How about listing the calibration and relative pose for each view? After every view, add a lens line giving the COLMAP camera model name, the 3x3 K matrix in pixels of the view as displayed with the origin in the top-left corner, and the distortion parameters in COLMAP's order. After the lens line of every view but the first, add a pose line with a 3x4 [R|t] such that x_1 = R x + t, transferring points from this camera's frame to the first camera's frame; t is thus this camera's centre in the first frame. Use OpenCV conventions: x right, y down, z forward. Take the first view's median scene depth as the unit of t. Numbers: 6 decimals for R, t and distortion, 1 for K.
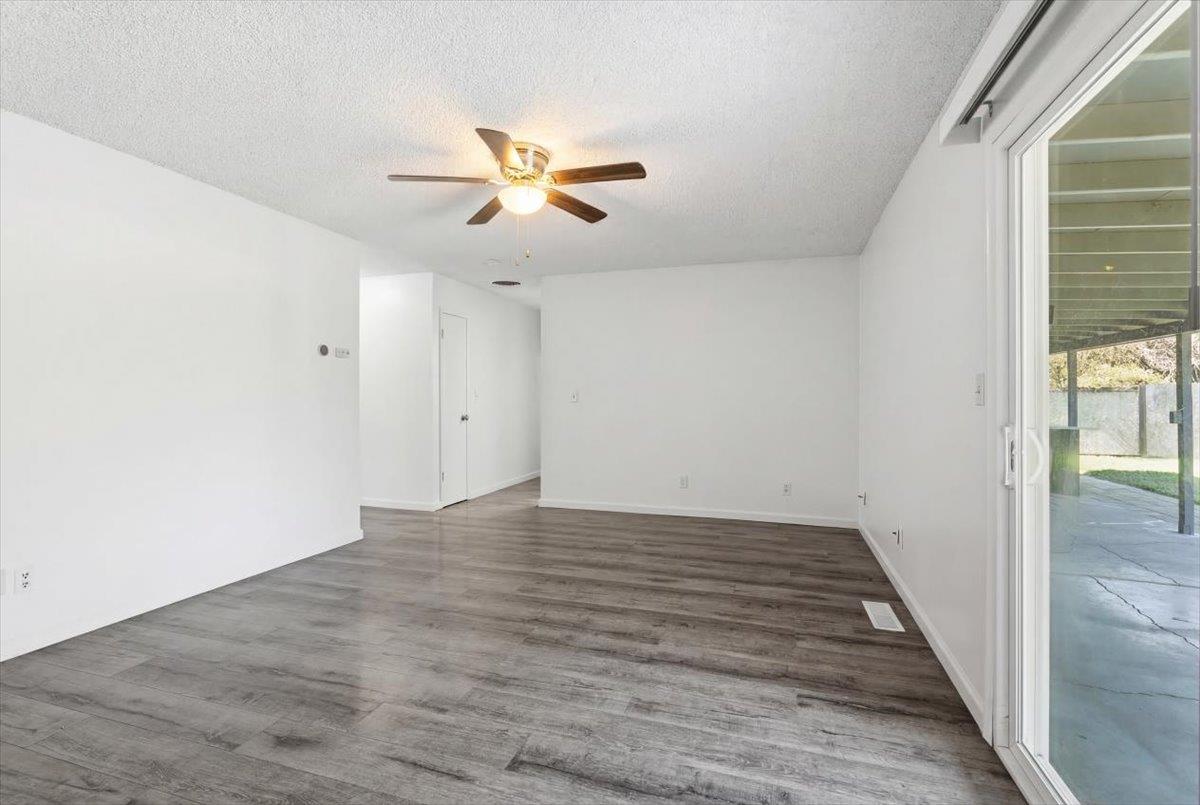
lens RADIAL K [[532.8, 0, 599.0], [0, 532.8, 398.8], [0, 0, 1]] dist [-0.009585, 0.002140]
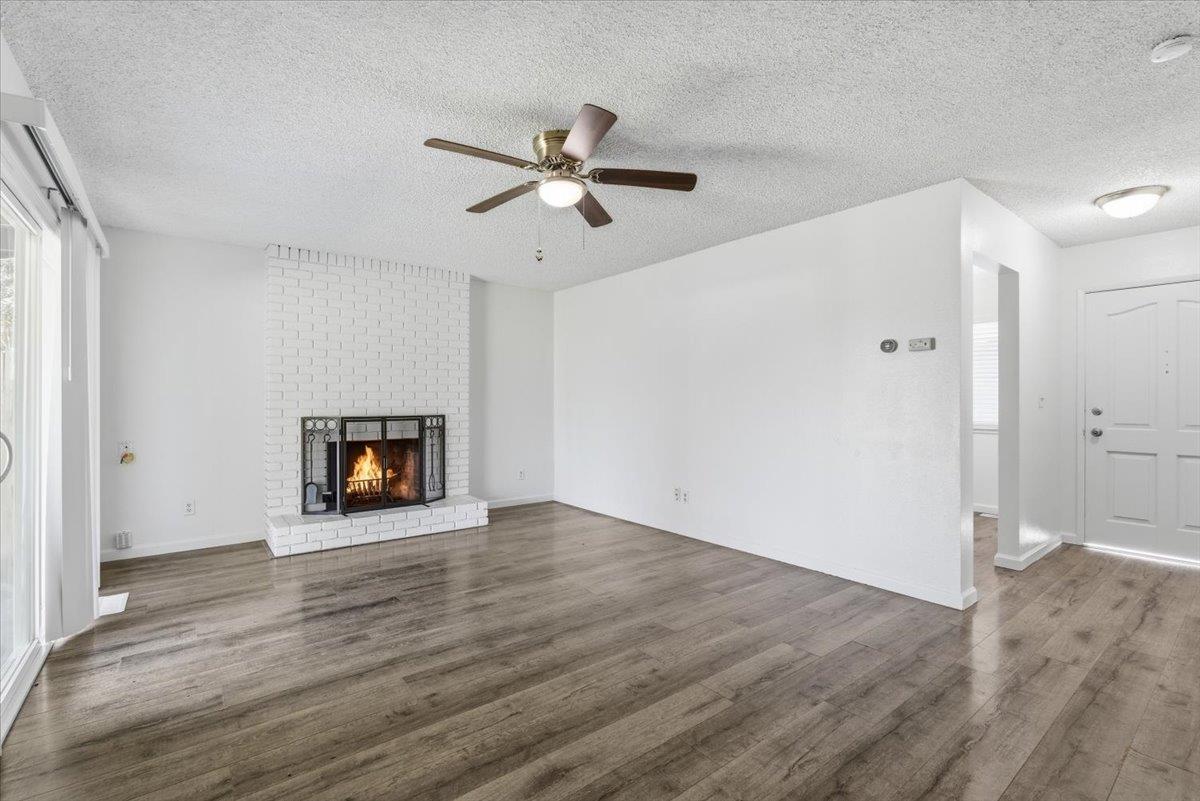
lens RADIAL K [[532.8, 0, 606.9], [0, 532.8, 397.6], [0, 0, 1]] dist [-0.009585, 0.002140]
pose [[-0.540807, -0.006766, -0.841119, 0.651409], [-0.000573, 0.999970, -0.007675, -0.005603], [0.841146, -0.003669, -0.540795, 1.696917]]
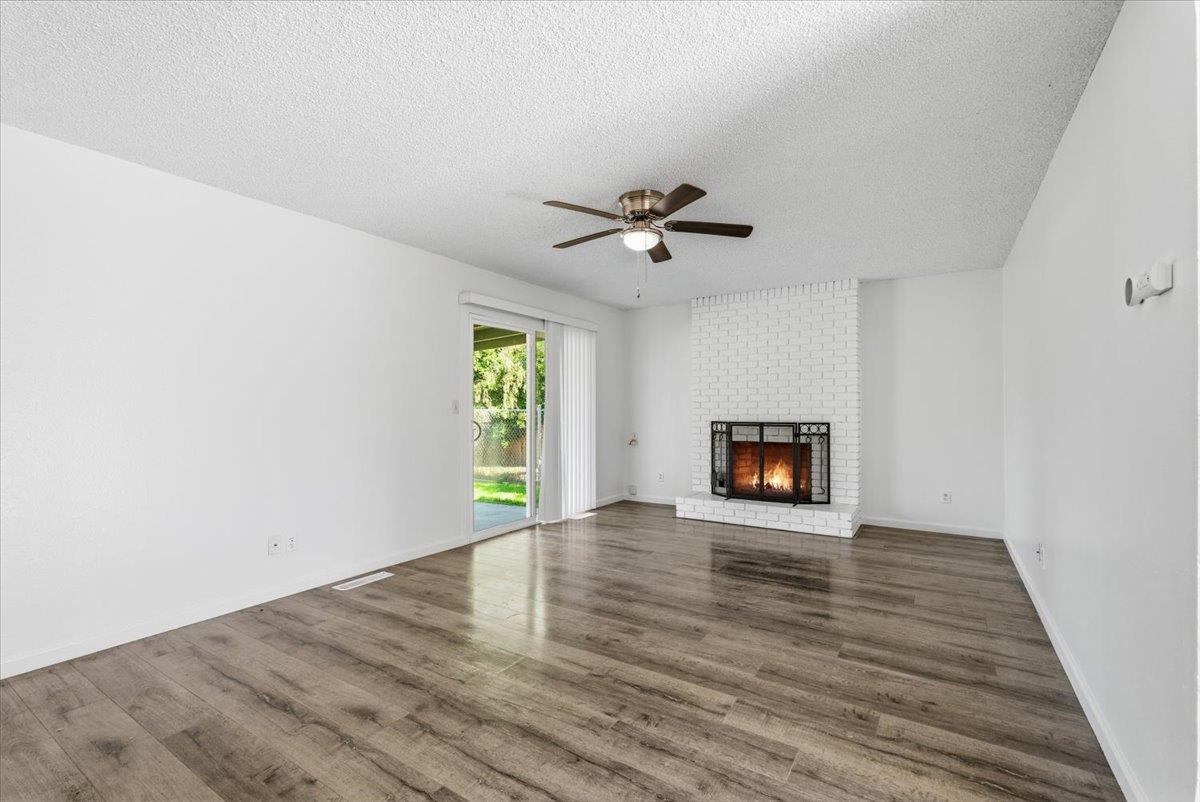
lens RADIAL K [[532.8, 0, 612.1], [0, 532.8, 404.4], [0, 0, 1]] dist [-0.009585, 0.002140]
pose [[-0.973818, 0.000358, 0.227330, -0.366629], [-0.001386, 0.999971, -0.007509, -0.010007], [-0.227326, -0.007628, -0.973789, 2.298210]]
